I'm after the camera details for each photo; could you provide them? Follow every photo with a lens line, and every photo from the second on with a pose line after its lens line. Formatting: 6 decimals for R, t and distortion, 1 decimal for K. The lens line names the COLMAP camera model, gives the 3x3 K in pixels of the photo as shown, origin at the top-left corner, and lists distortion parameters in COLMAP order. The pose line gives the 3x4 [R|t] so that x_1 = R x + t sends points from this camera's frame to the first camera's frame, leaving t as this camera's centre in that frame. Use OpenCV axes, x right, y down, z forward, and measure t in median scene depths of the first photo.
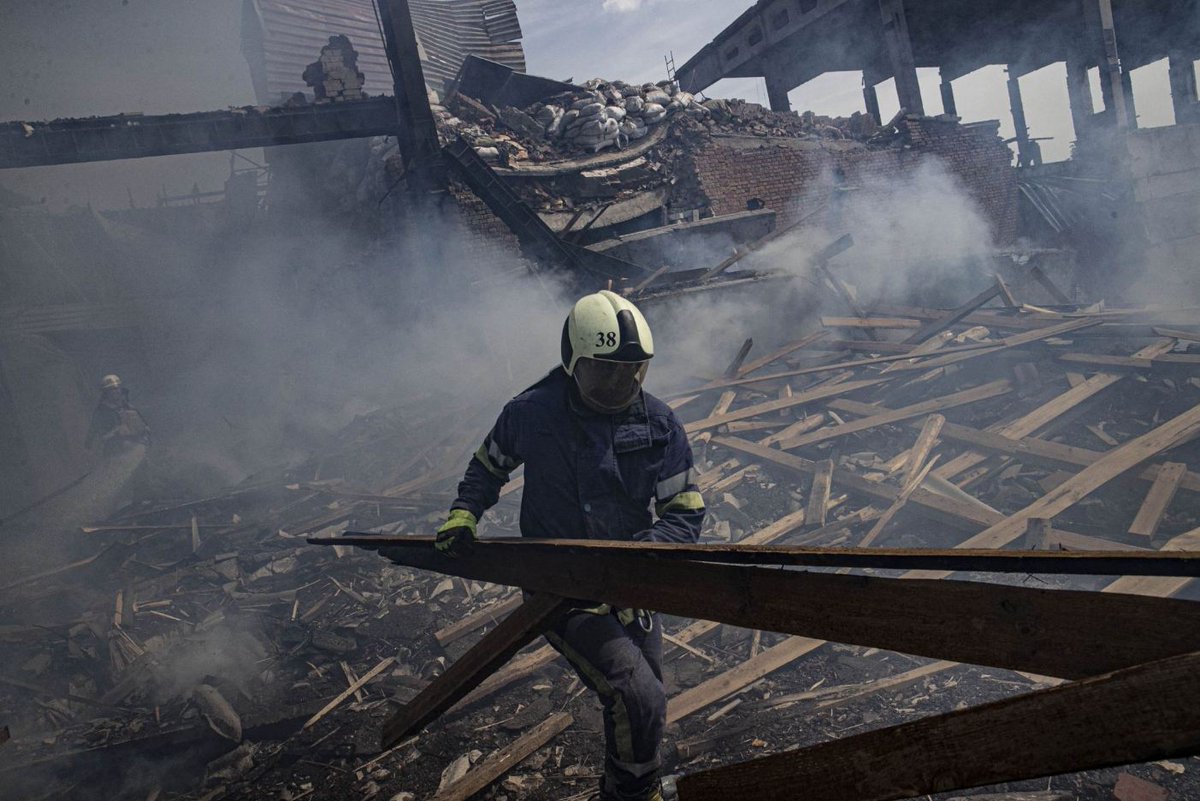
lens RADIAL K [[831.2, 0, 600.1], [0, 831.2, 397.0], [0, 0, 1]] dist [-0.001552, 0.001743]
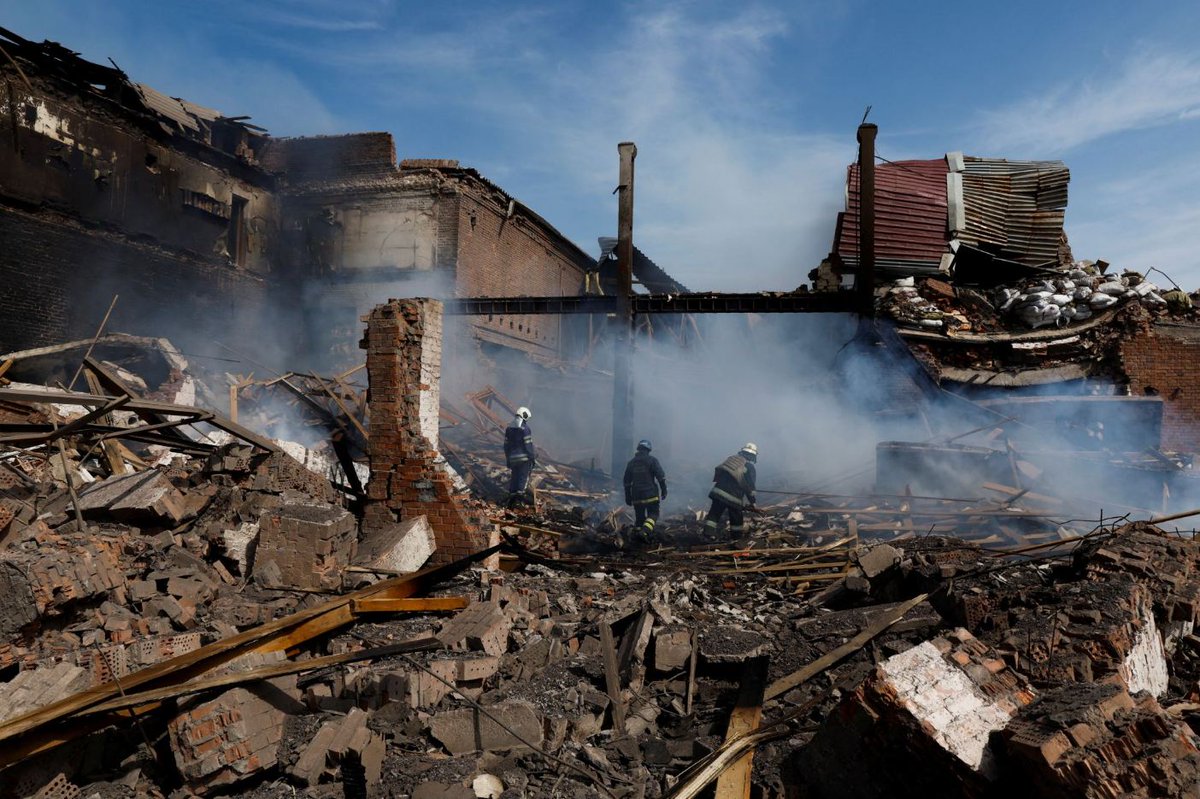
lens RADIAL K [[831.2, 0, 599.7], [0, 831.2, 400.5], [0, 0, 1]] dist [-0.001552, 0.001743]
pose [[0.727414, 0.182217, -0.661563, 0.373222], [-0.233288, 0.972342, 0.011308, -0.043008], [0.645326, 0.146110, 0.749804, -0.379414]]
